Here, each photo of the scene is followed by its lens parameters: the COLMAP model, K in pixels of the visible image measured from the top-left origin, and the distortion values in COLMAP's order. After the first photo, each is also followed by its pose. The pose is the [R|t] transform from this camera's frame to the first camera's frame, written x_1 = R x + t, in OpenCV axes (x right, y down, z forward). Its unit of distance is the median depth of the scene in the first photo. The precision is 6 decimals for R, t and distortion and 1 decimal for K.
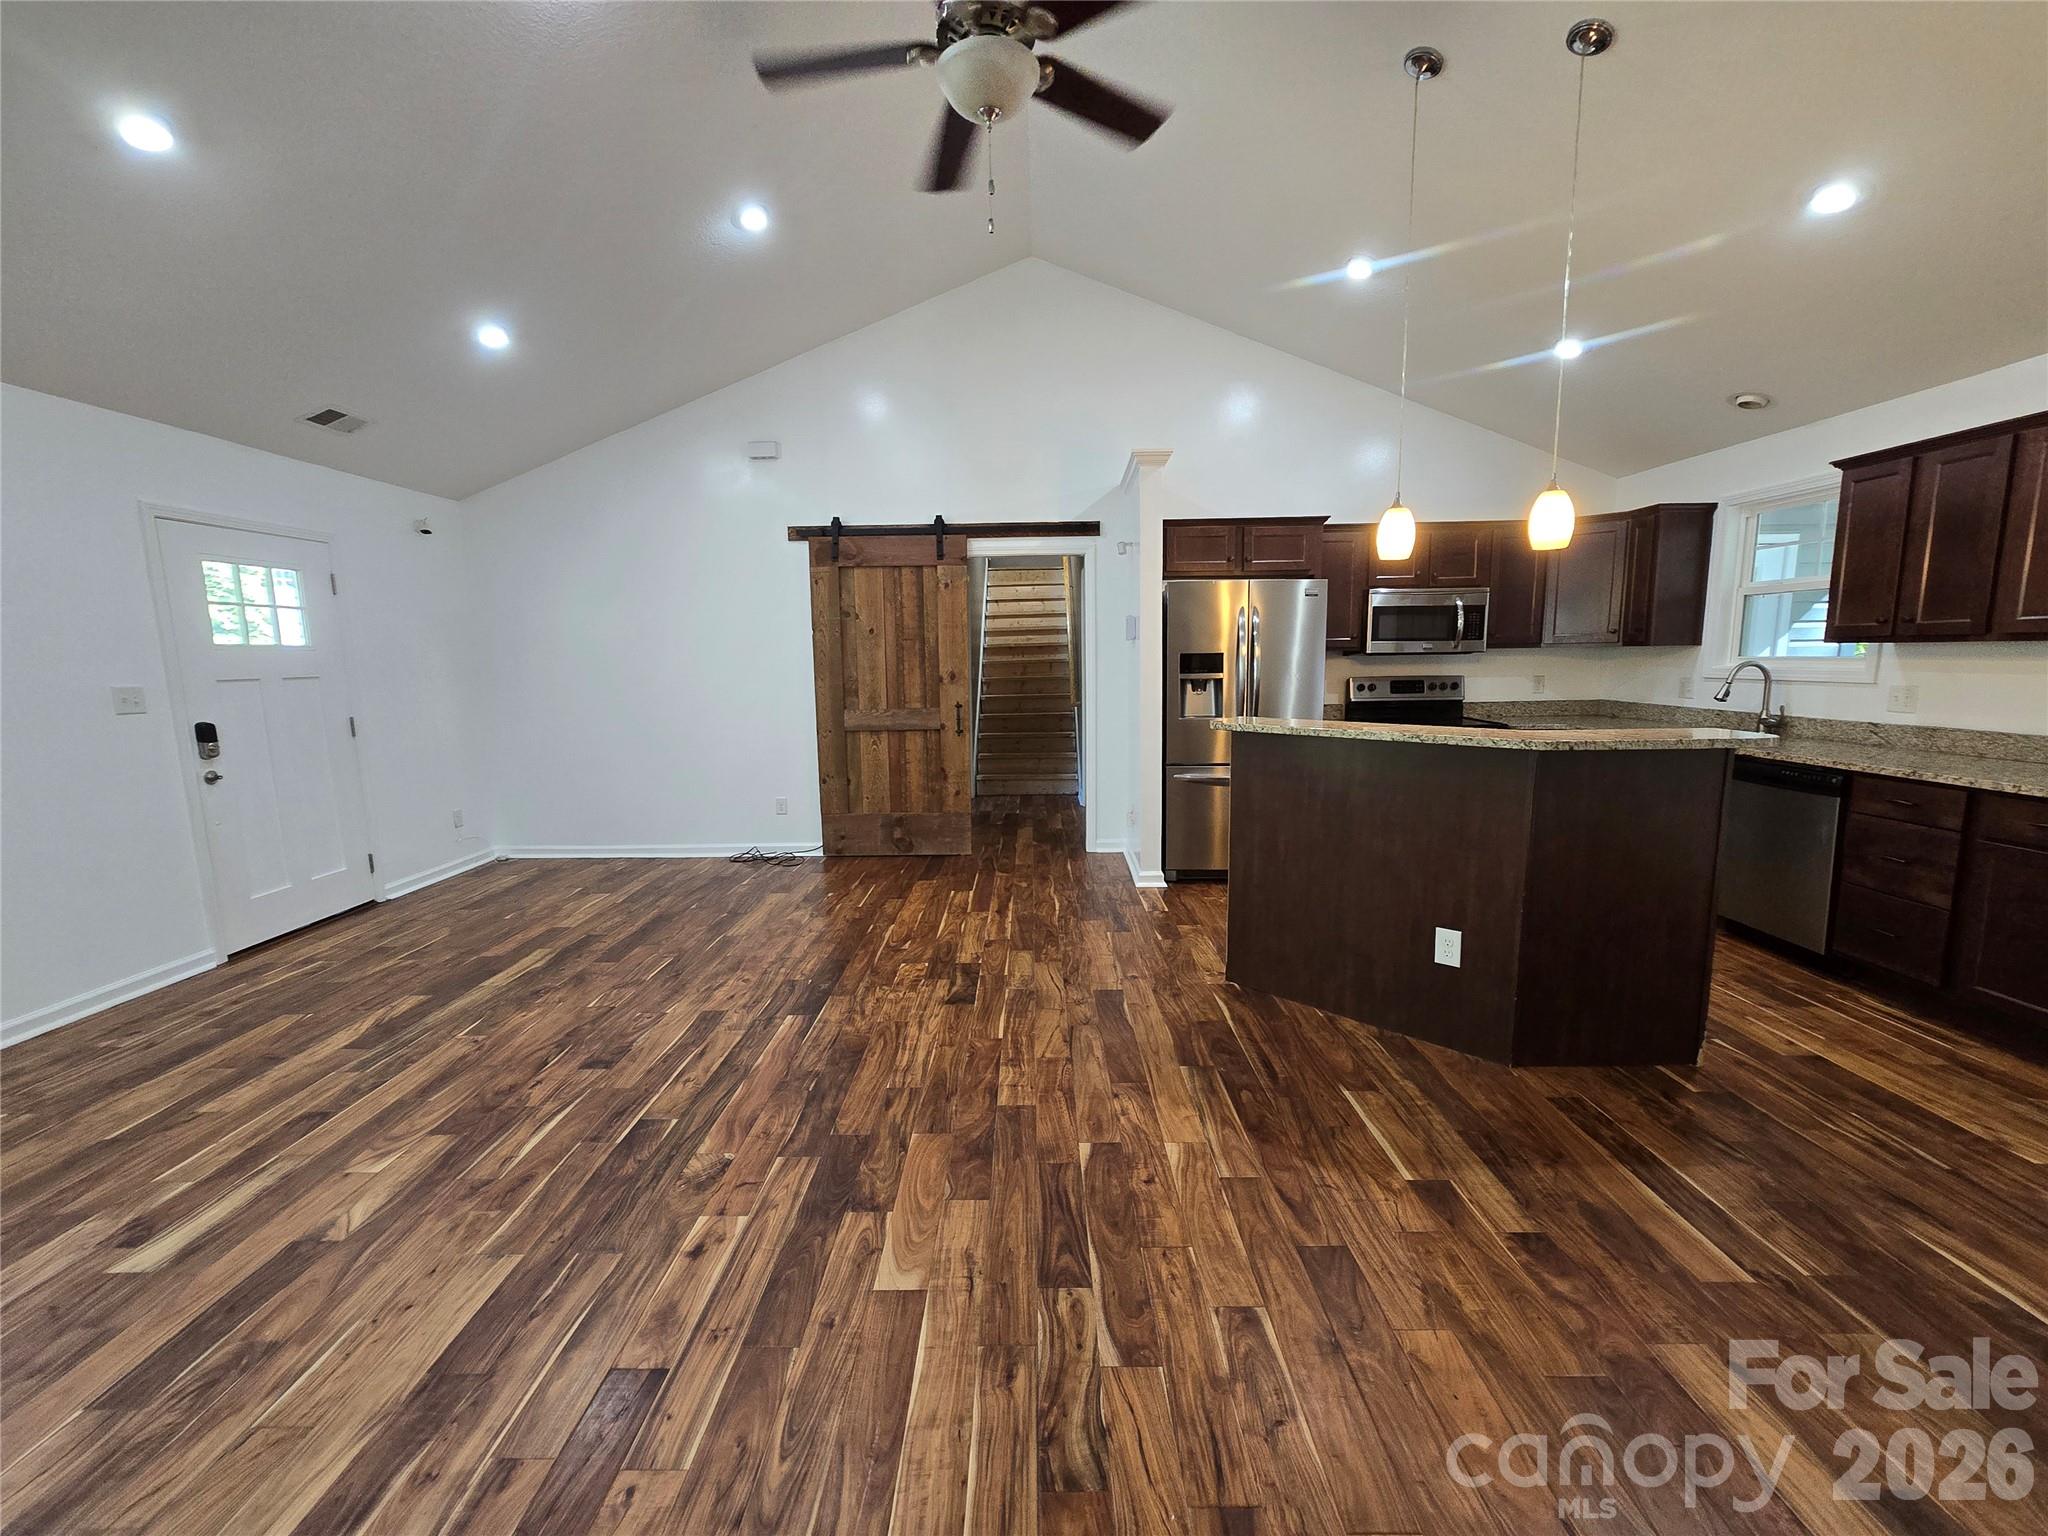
lens RADIAL K [[835.6, 0, 1019.6], [0, 835.6, 777.1], [0, 0, 1]] dist [-0.008192, 0.002933]
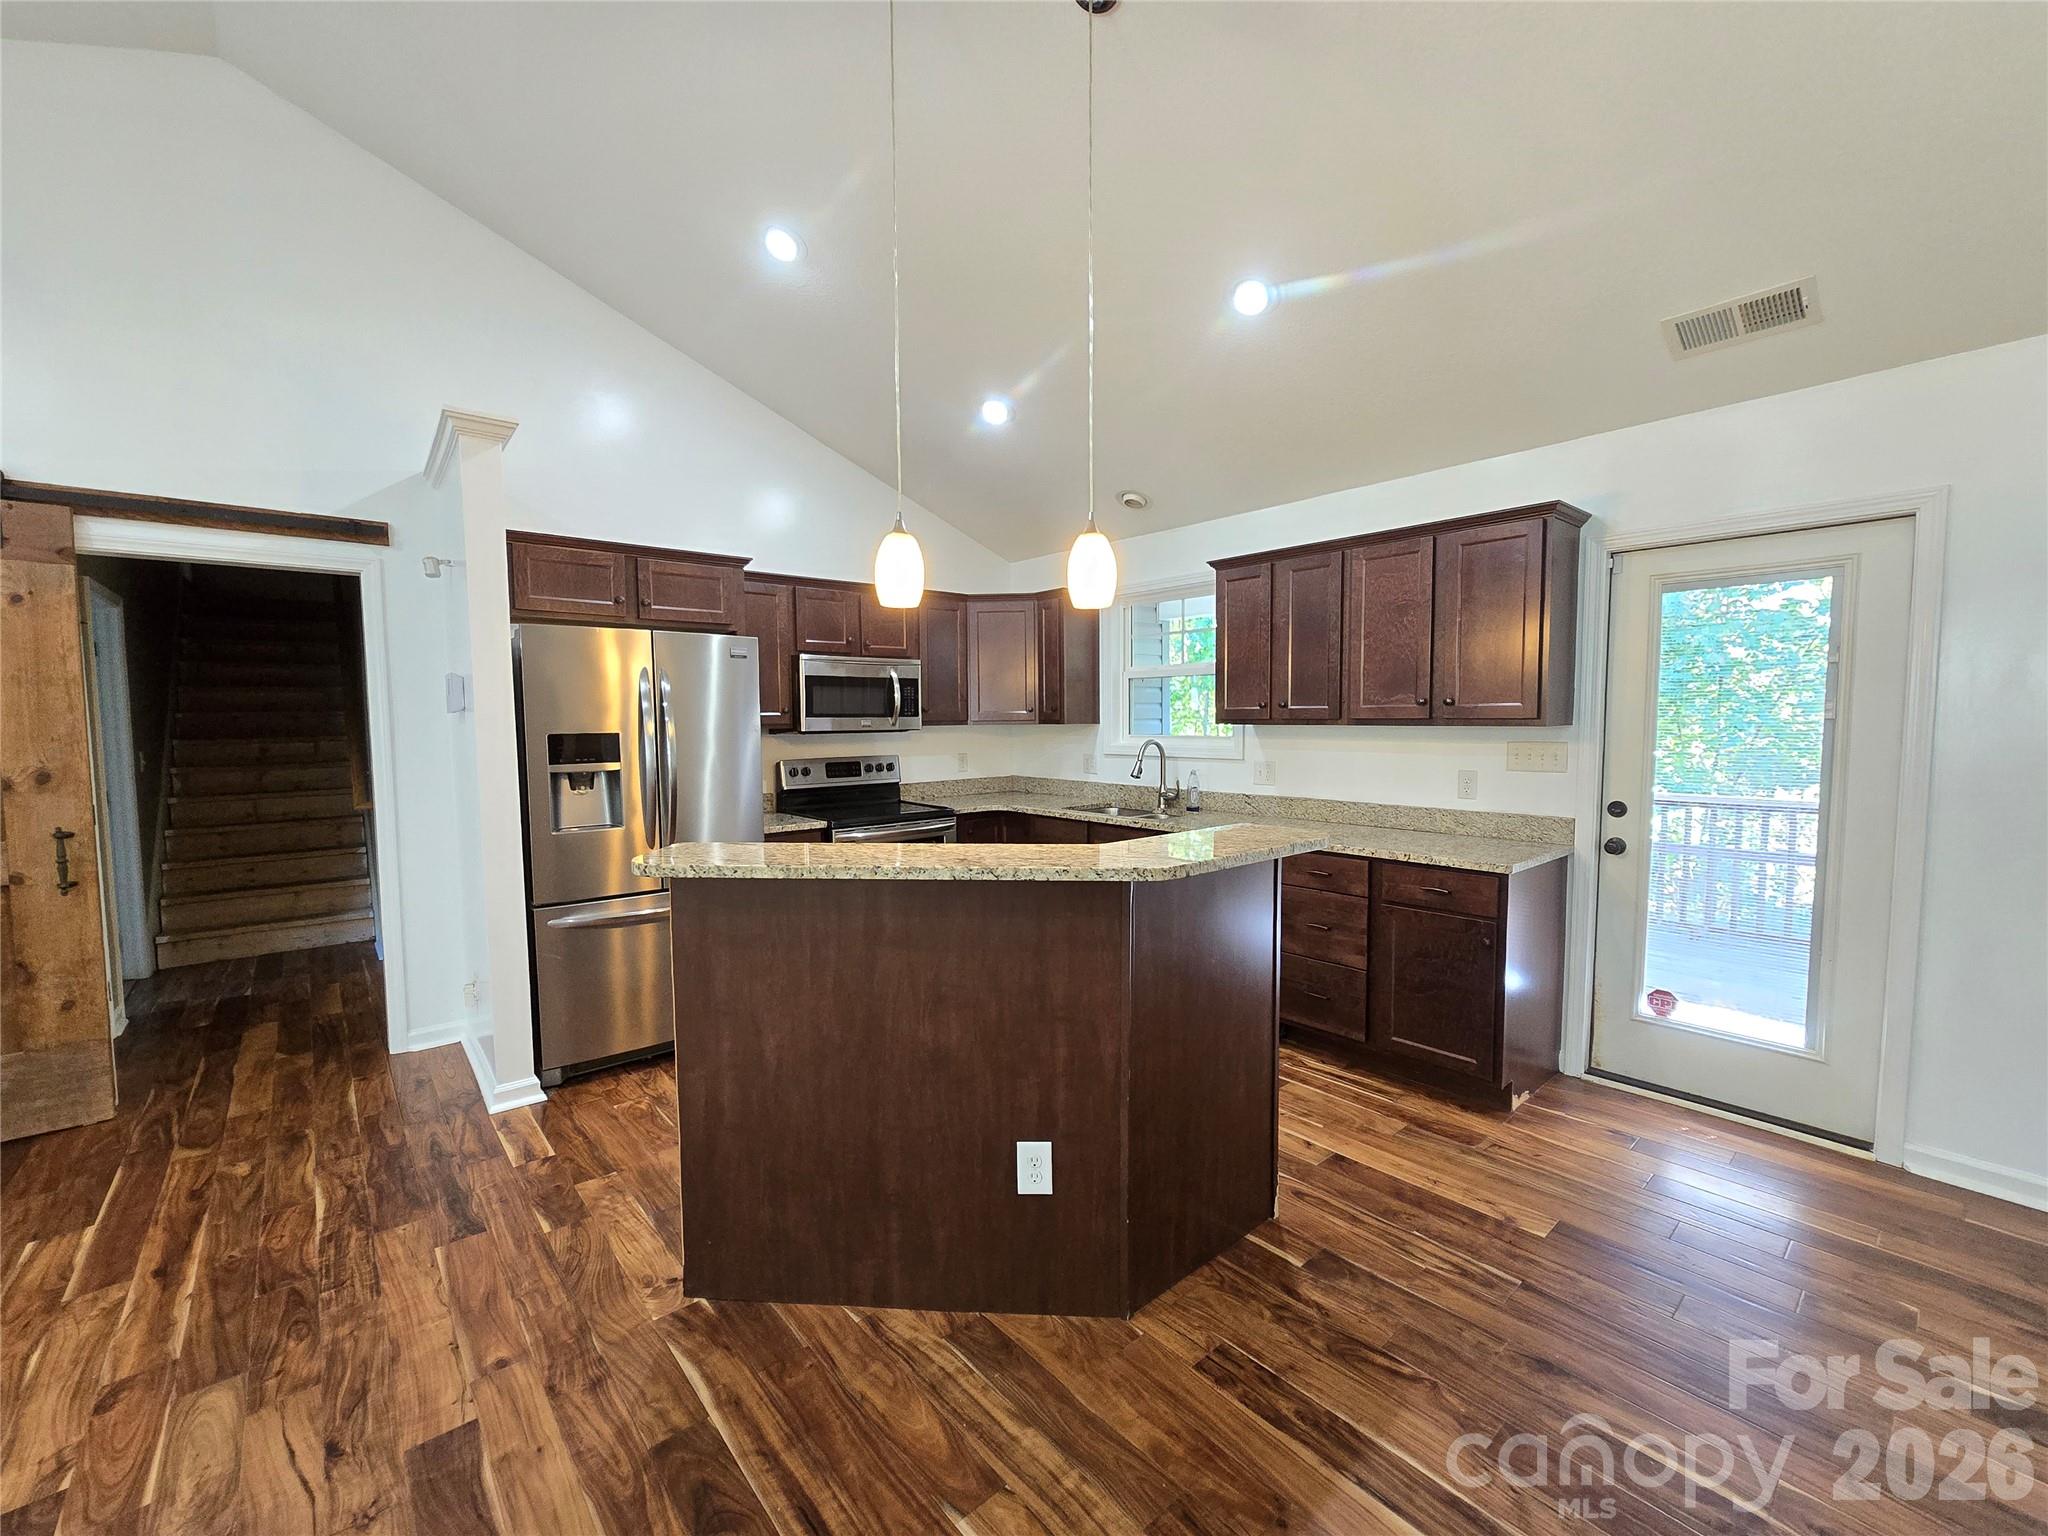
lens RADIAL K [[835.6, 0, 1018.8], [0, 835.6, 773.5], [0, 0, 1]] dist [-0.008192, 0.002933]
pose [[0.750620, -0.034978, 0.659807, 0.045444], [0.091955, 0.994410, -0.051896, -0.059876], [-0.654304, 0.099626, 0.749641, 0.331032]]
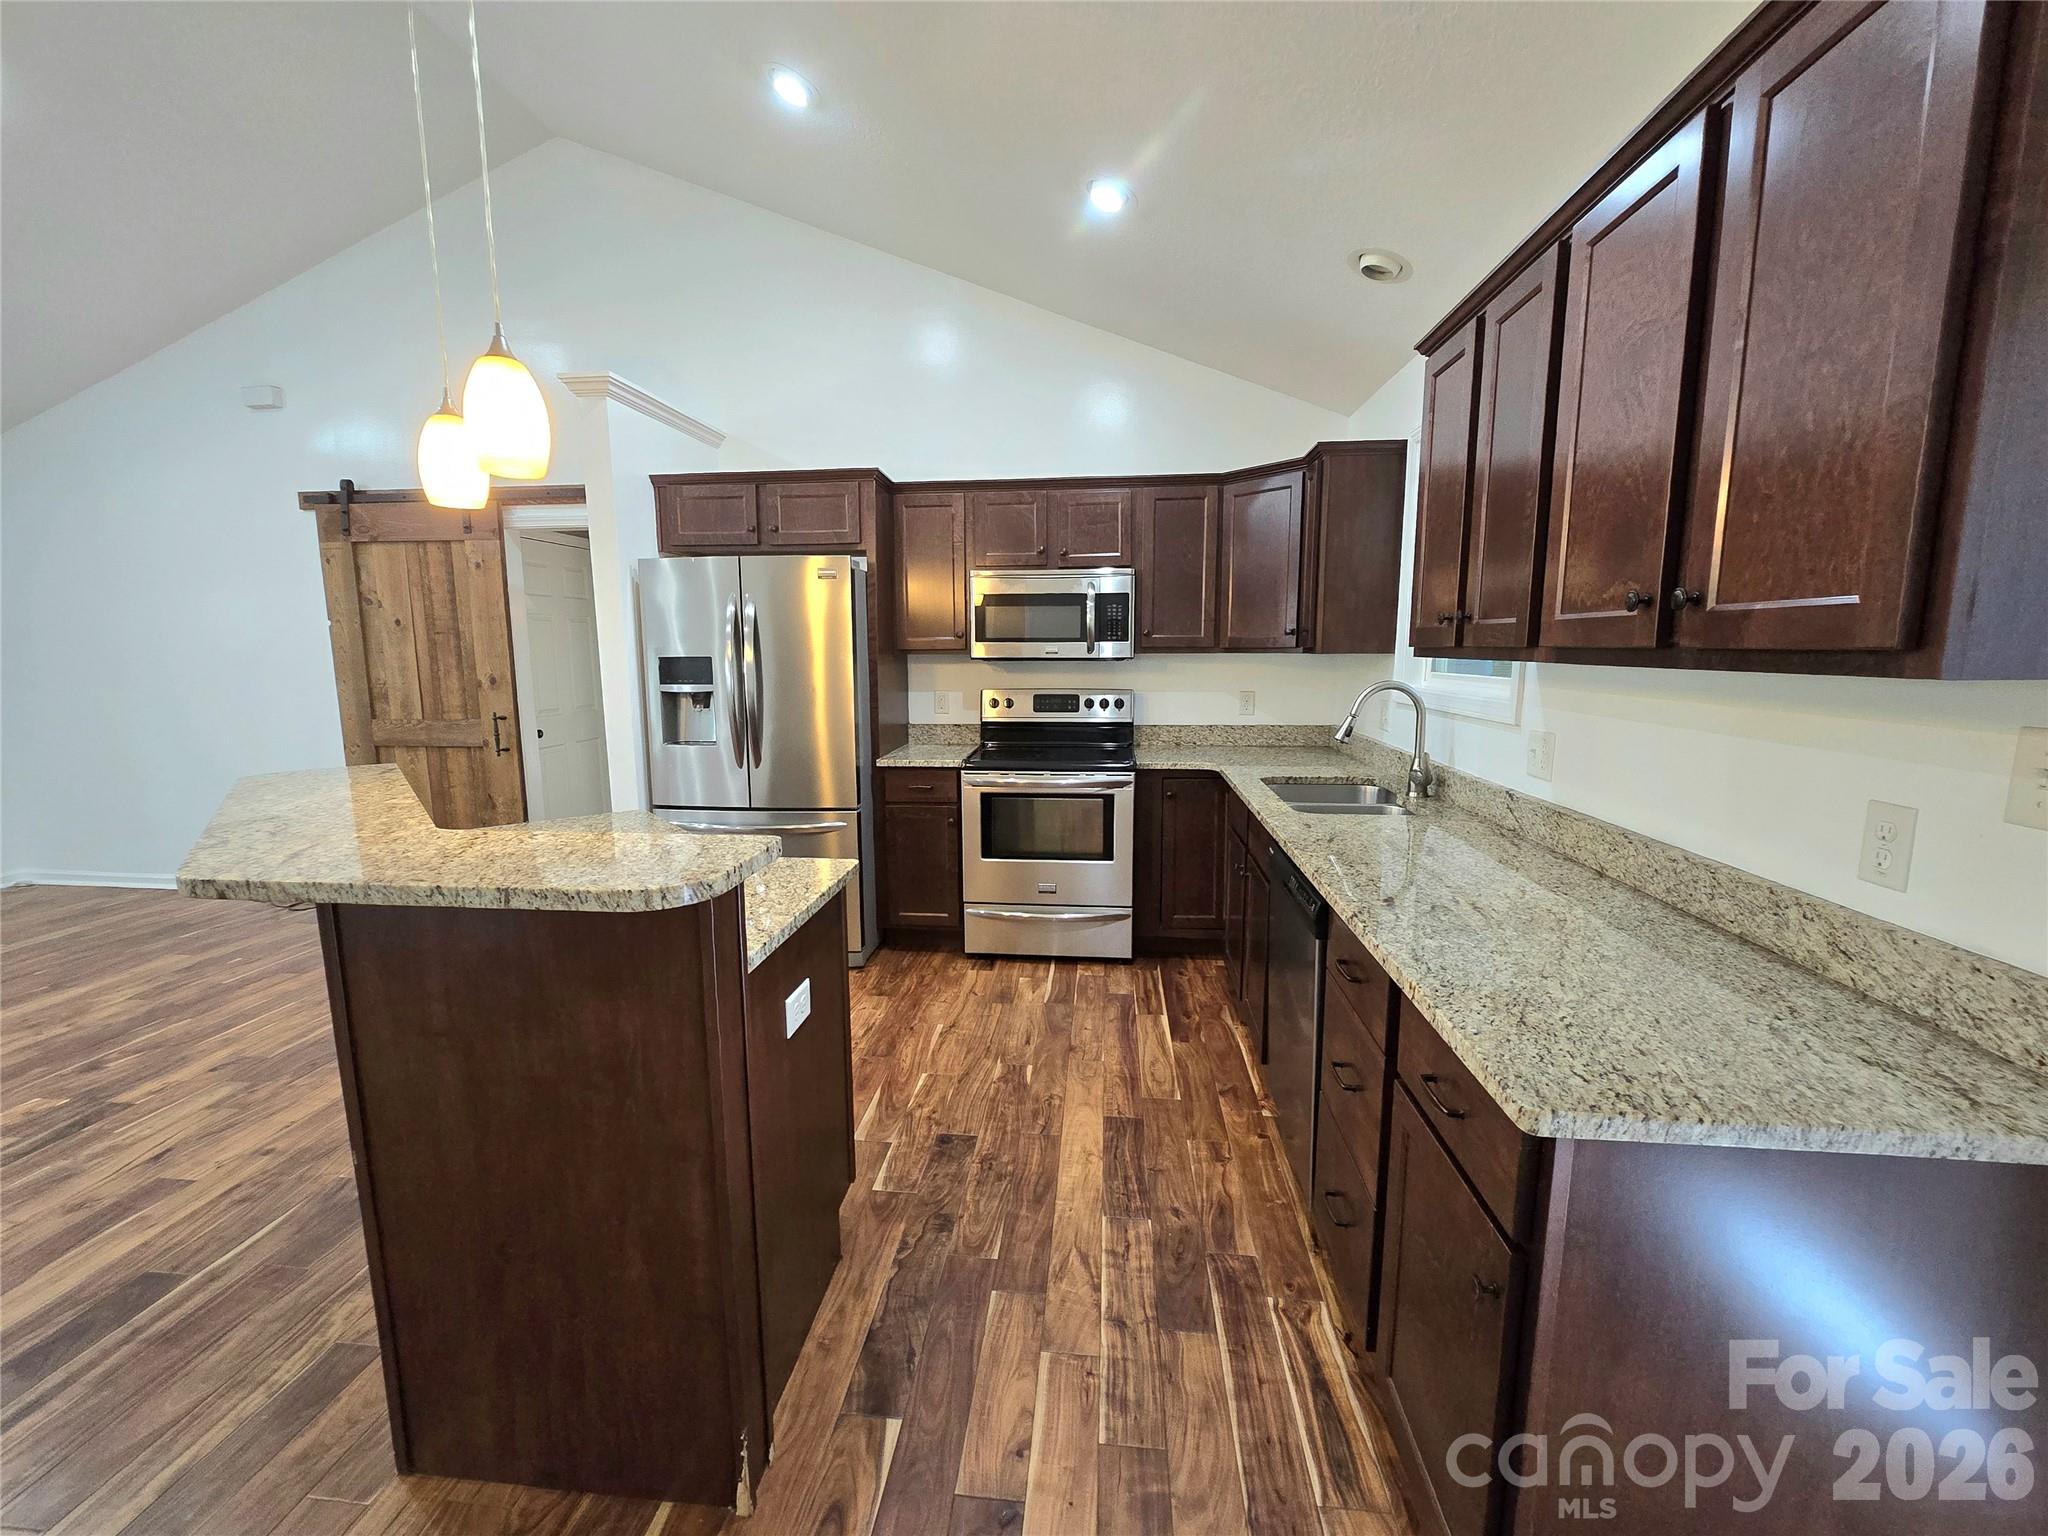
lens RADIAL K [[835.6, 0, 1019.0], [0, 835.6, 772.3], [0, 0, 1]] dist [-0.008192, 0.002933]
pose [[0.995799, 0.024908, -0.088112, 0.695223], [-0.024492, 0.999683, 0.005806, -0.070458], [0.088229, -0.003623, 0.996094, 0.357577]]
